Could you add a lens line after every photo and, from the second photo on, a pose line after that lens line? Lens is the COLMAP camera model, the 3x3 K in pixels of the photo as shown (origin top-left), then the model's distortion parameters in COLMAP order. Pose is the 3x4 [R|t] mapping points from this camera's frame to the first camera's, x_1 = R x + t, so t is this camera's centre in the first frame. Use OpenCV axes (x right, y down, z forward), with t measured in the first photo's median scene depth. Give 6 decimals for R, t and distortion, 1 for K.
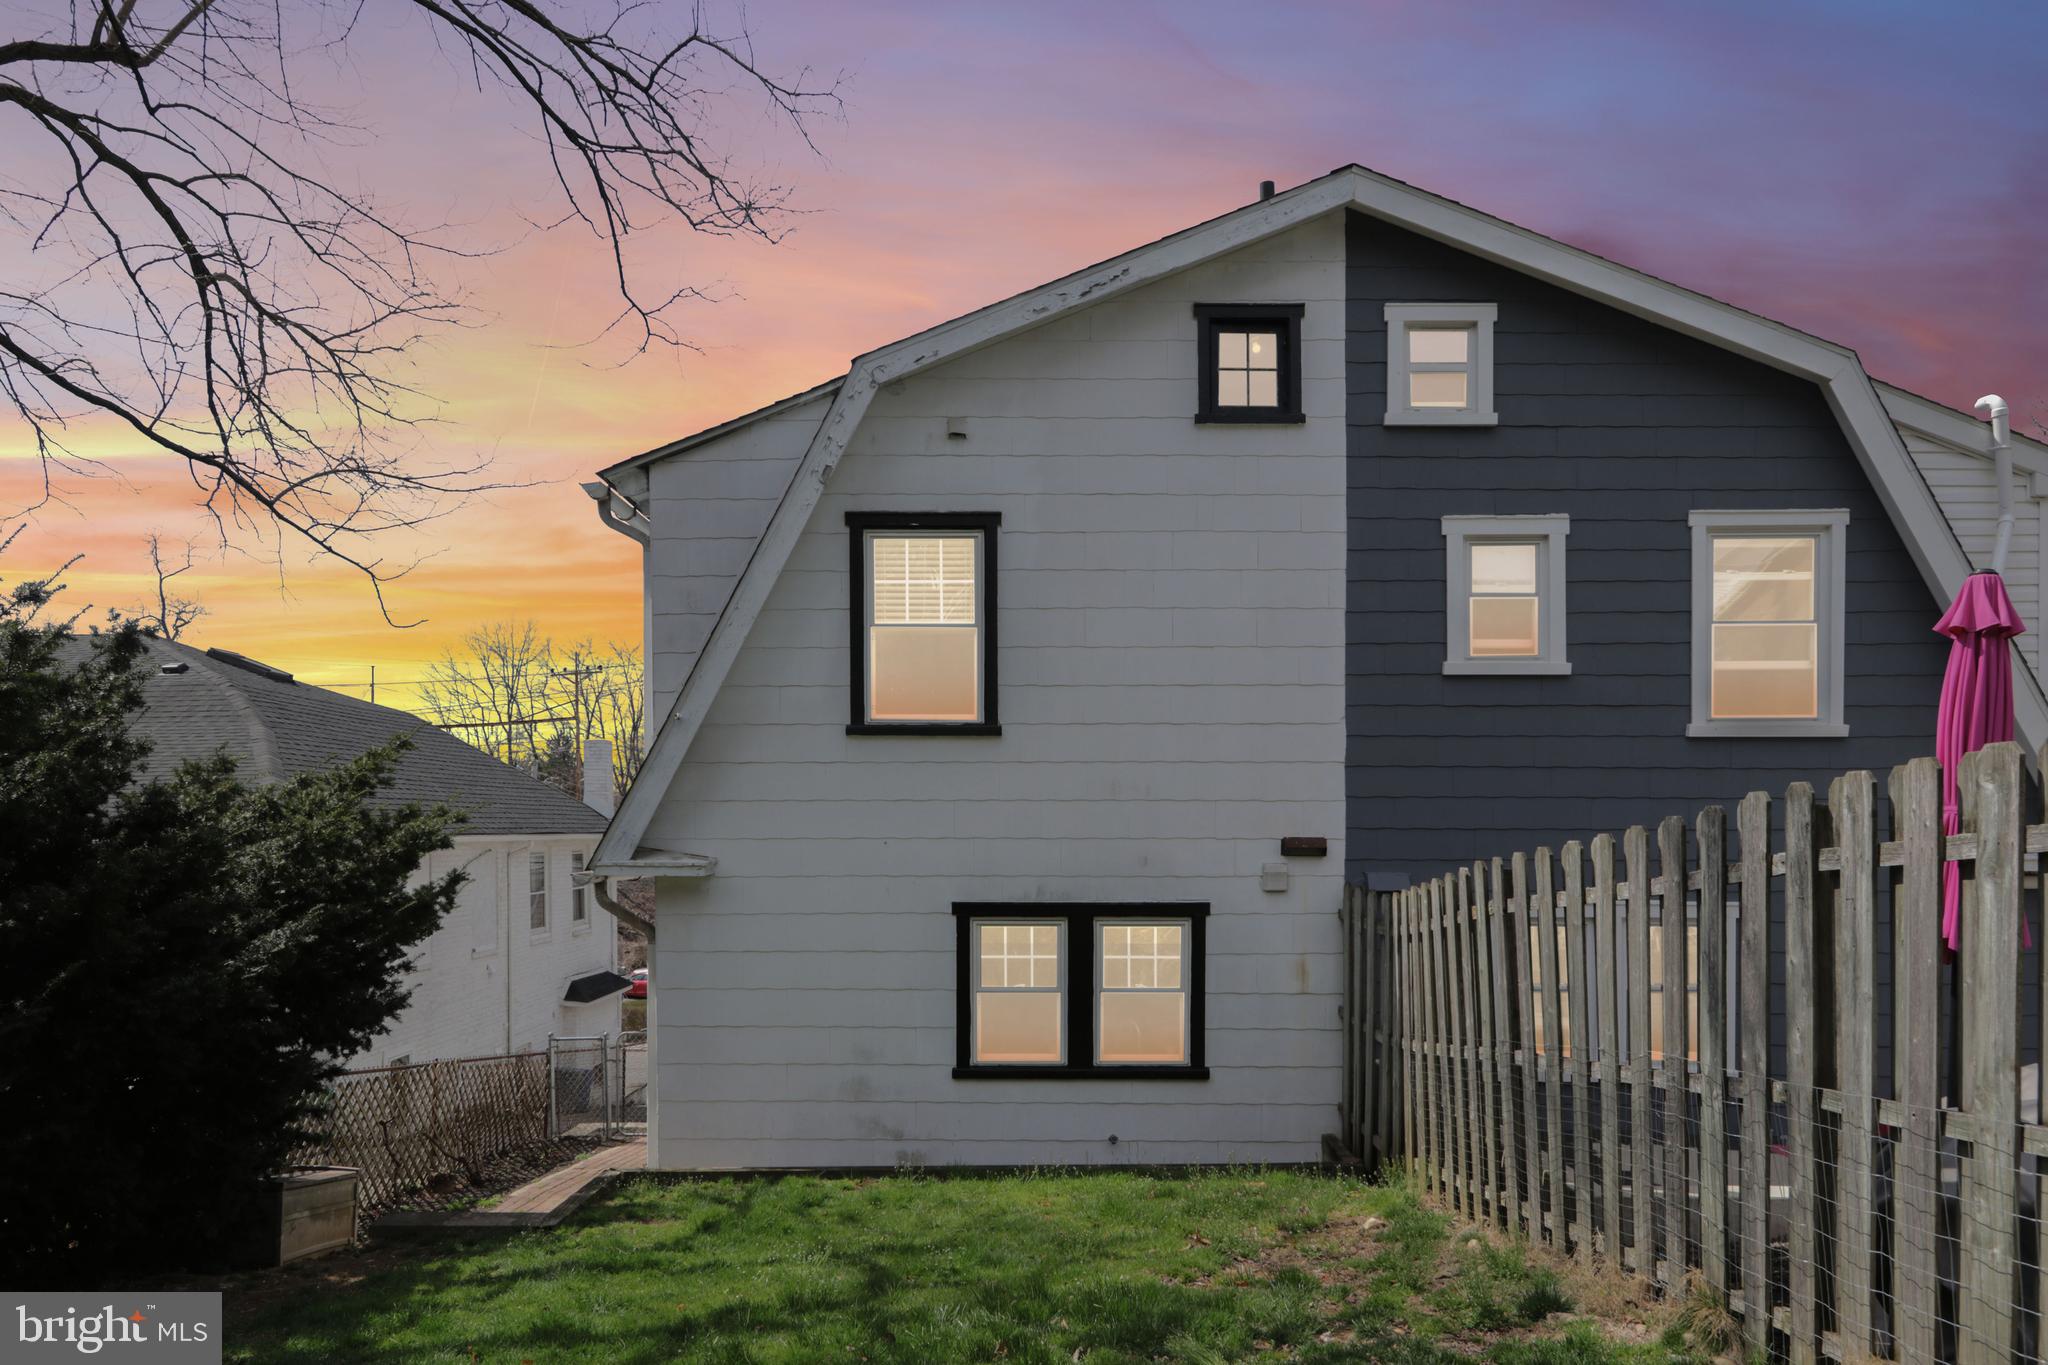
lens RADIAL K [[1471.4, 0, 1029.1], [0, 1471.4, 869.5], [0, 0, 1]] dist [-0.002904, 0.009427]
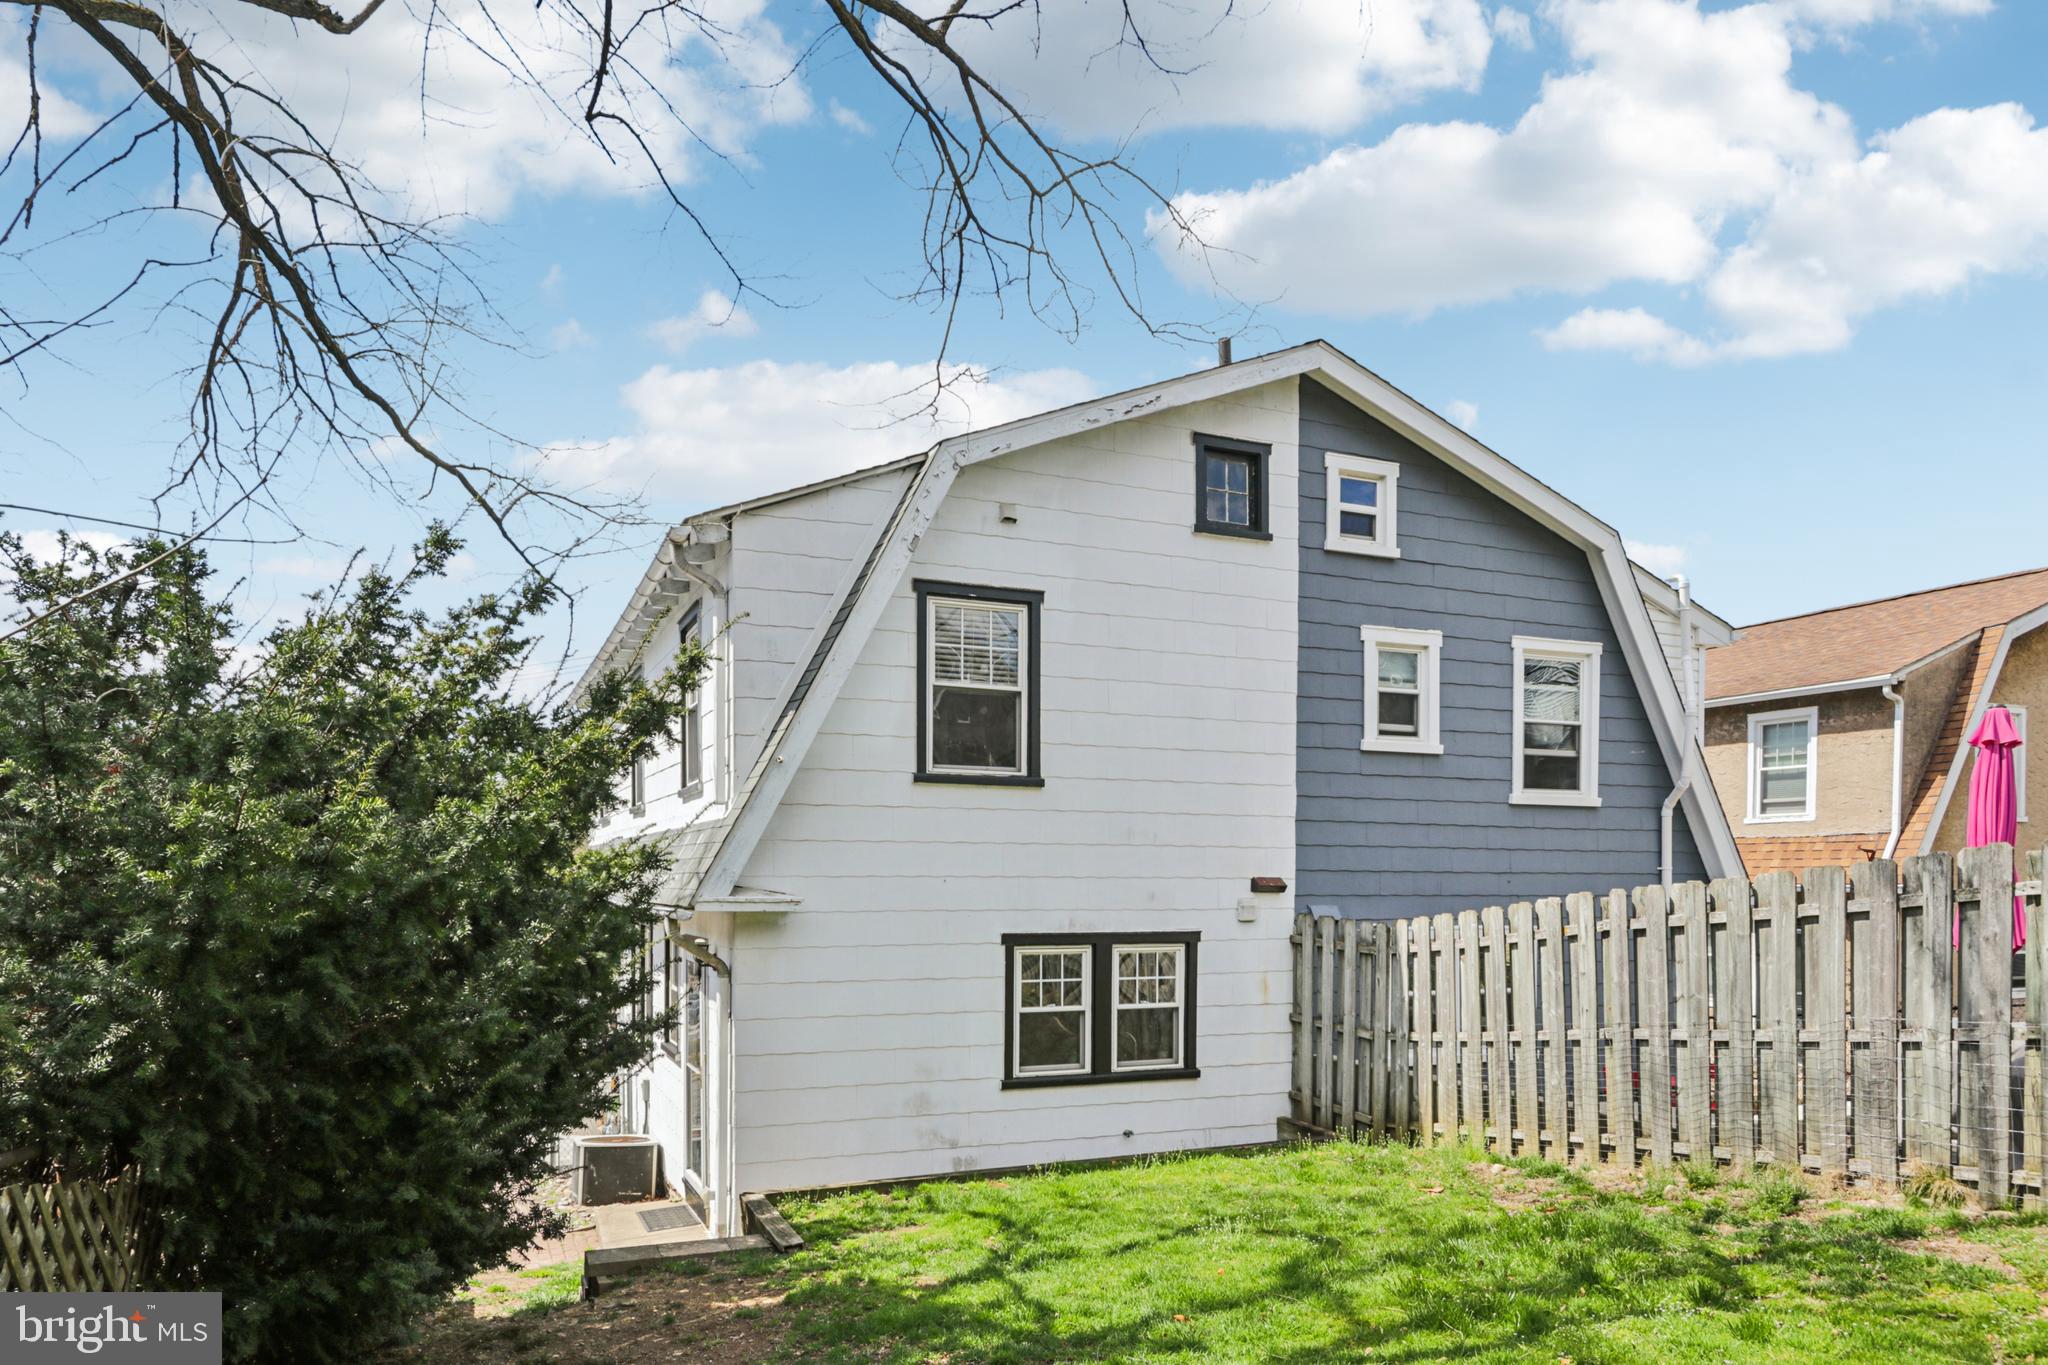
lens RADIAL K [[1336.7, 0, 1021.4], [0, 1336.7, 912.0], [0, 0, 1]] dist [-0.000586, 0.000063]
pose [[0.918443, -0.006089, 0.395507, -0.454398], [0.005154, 0.999981, 0.003426, 0.002398], [-0.395521, -0.001108, 0.918456, 0.054861]]
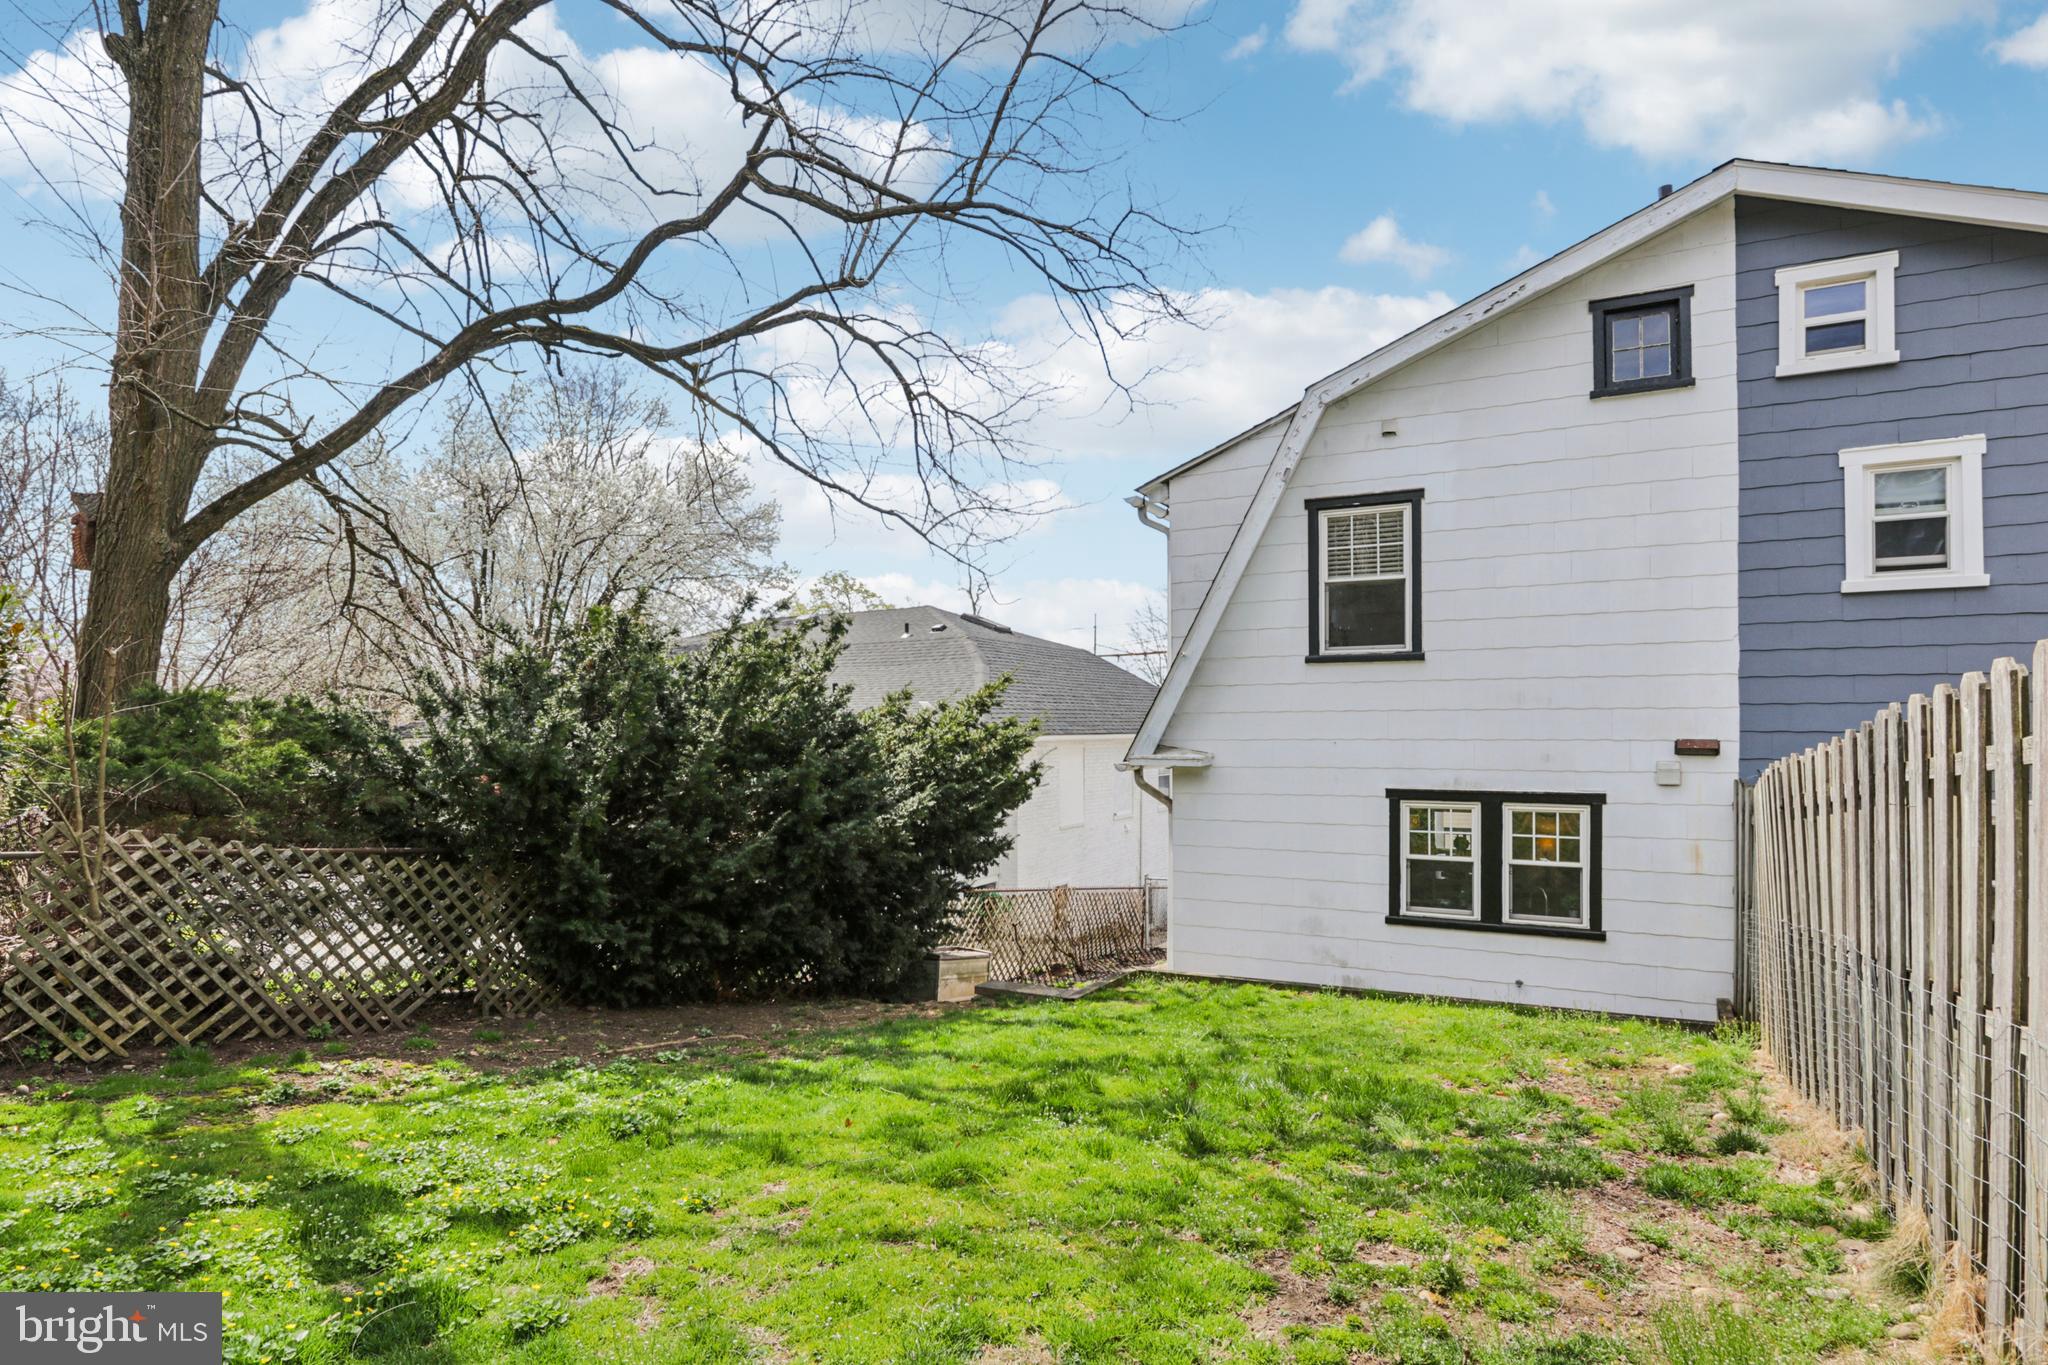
lens RADIAL K [[1138.6, 0, 1027.3], [0, 1138.6, 730.2], [0, 0, 1]] dist [0.002063, 0.000948]
pose [[0.880388, -0.002707, -0.474246, 0.150658], [-0.007822, 0.999765, -0.020228, -0.006853], [0.474189, 0.021518, 0.880160, -0.044072]]
